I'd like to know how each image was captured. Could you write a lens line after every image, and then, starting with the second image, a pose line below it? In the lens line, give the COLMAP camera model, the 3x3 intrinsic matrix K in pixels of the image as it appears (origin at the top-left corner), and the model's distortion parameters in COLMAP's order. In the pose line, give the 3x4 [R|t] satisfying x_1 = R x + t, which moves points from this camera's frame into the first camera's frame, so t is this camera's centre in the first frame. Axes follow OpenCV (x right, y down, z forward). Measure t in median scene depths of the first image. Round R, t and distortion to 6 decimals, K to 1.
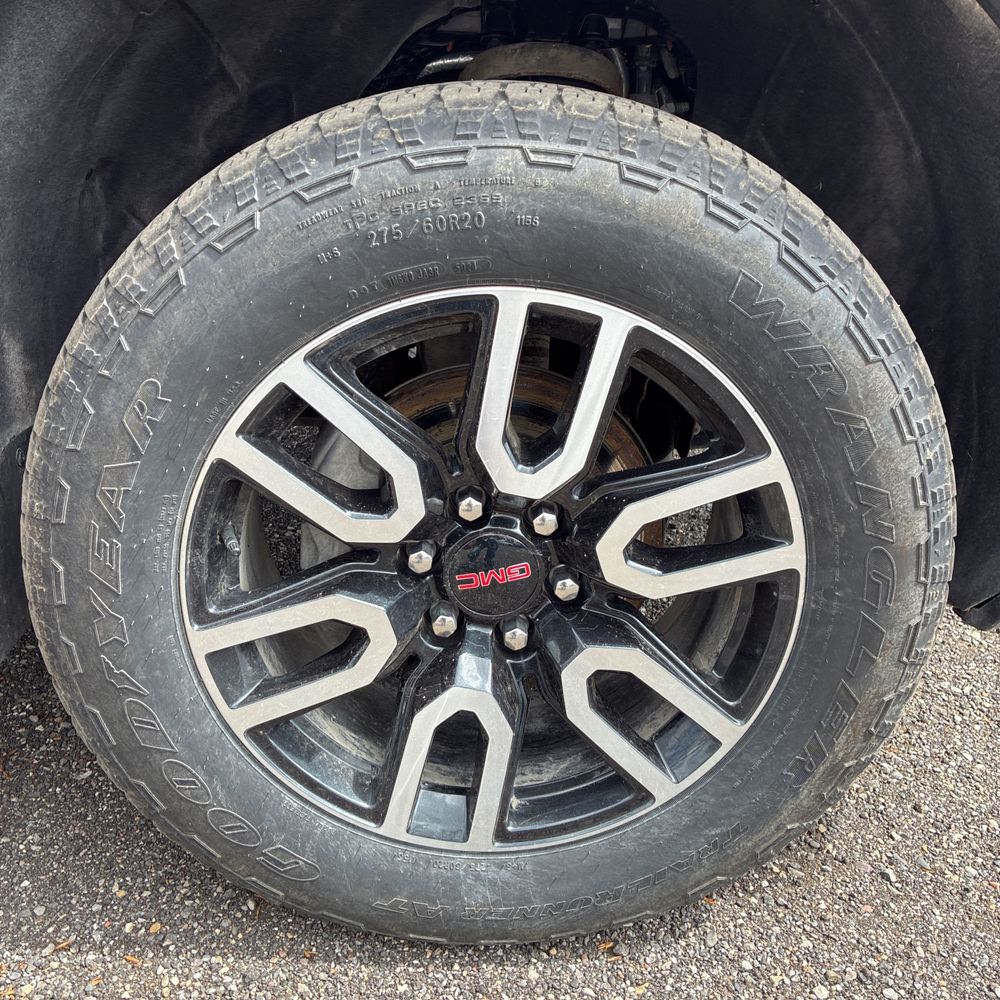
lens RADIAL K [[971.6, 0, 500.0], [0, 971.6, 500.0], [0, 0, 1]] dist [0.029265, -0.014334]
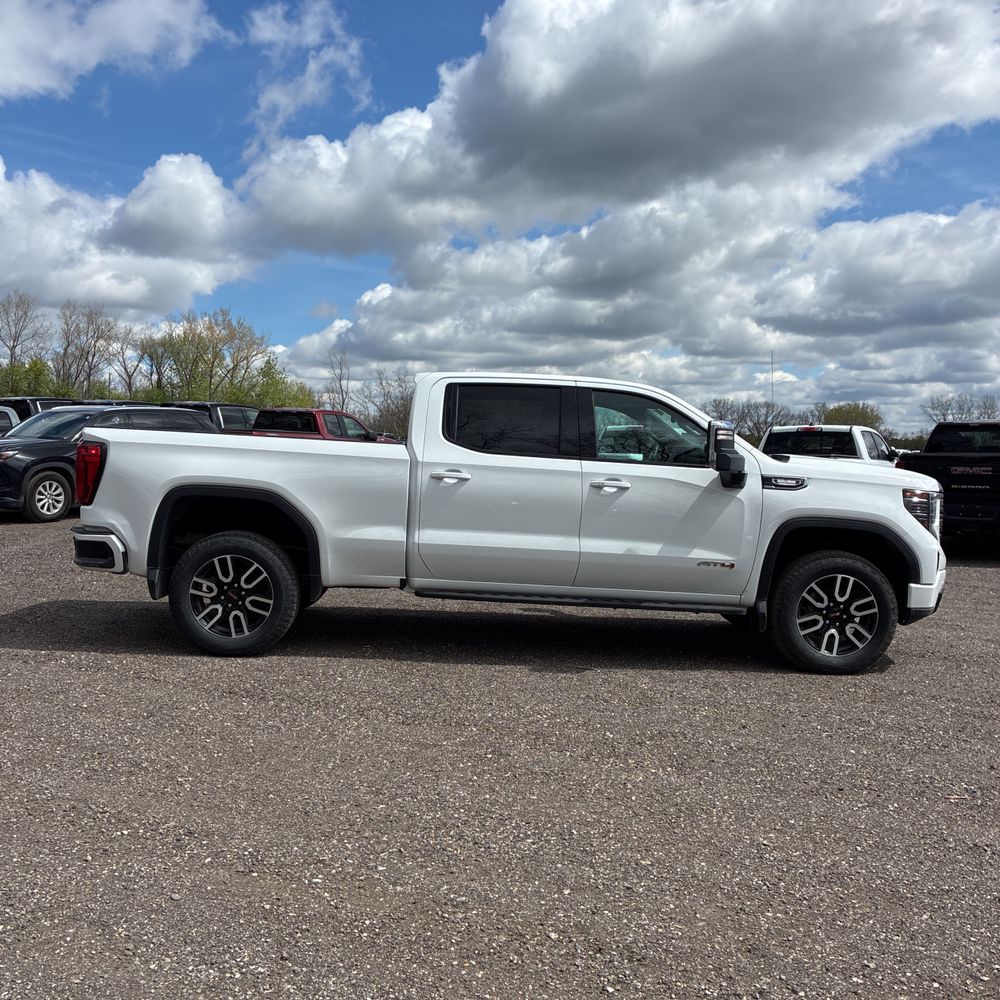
lens RADIAL K [[1018.3, 0, 500.0], [0, 1018.3, 500.0], [0, 0, 1]] dist [0.022178, -0.019271]
pose [[0.999963, -0.000431, -0.008642, -2.521724], [-0.002234, 0.952037, -0.305974, 1.659499], [0.008360, 0.305982, 0.952001, -6.752131]]
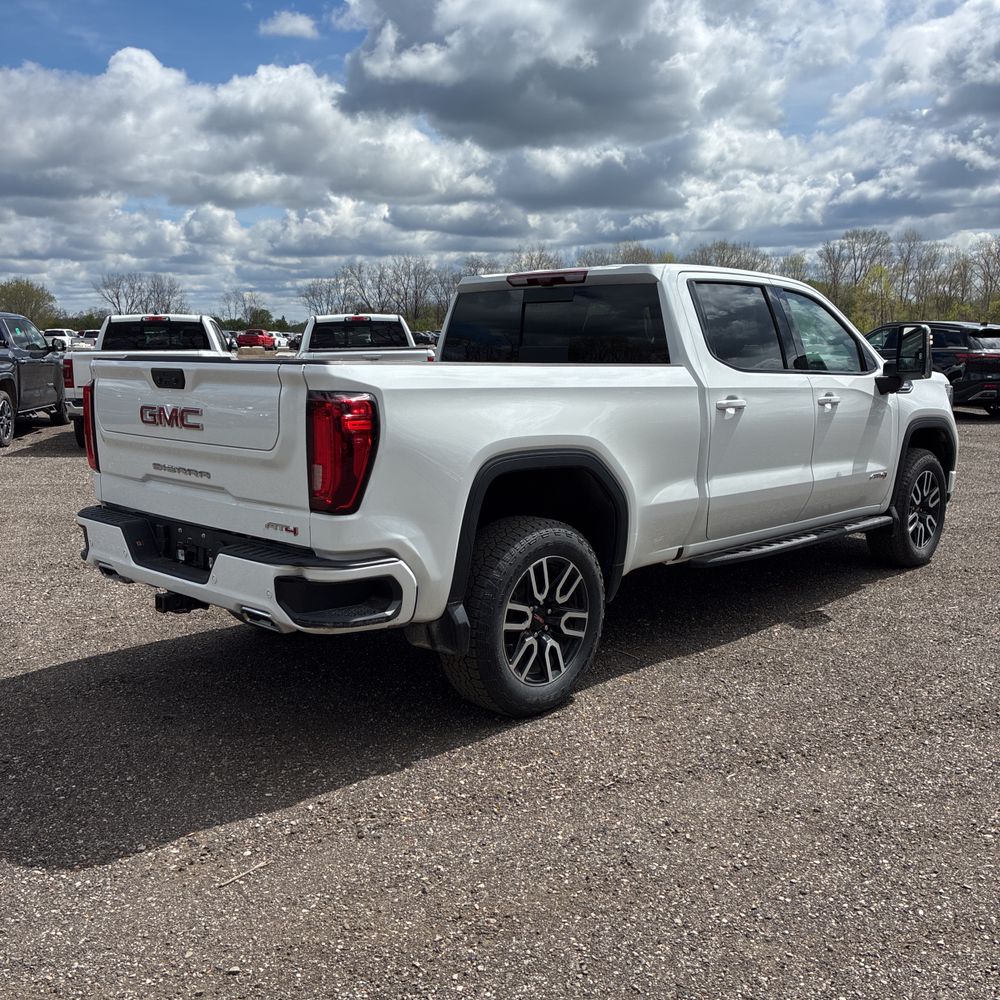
lens RADIAL K [[1018.3, 0, 500.0], [0, 1018.3, 500.0], [0, 0, 1]] dist [0.022178, -0.019271]
pose [[0.717303, -0.140197, 0.682511, -8.006892], [0.268838, 0.959386, -0.085471, -0.186849], [-0.642809, 0.244793, 0.725860, -2.791168]]
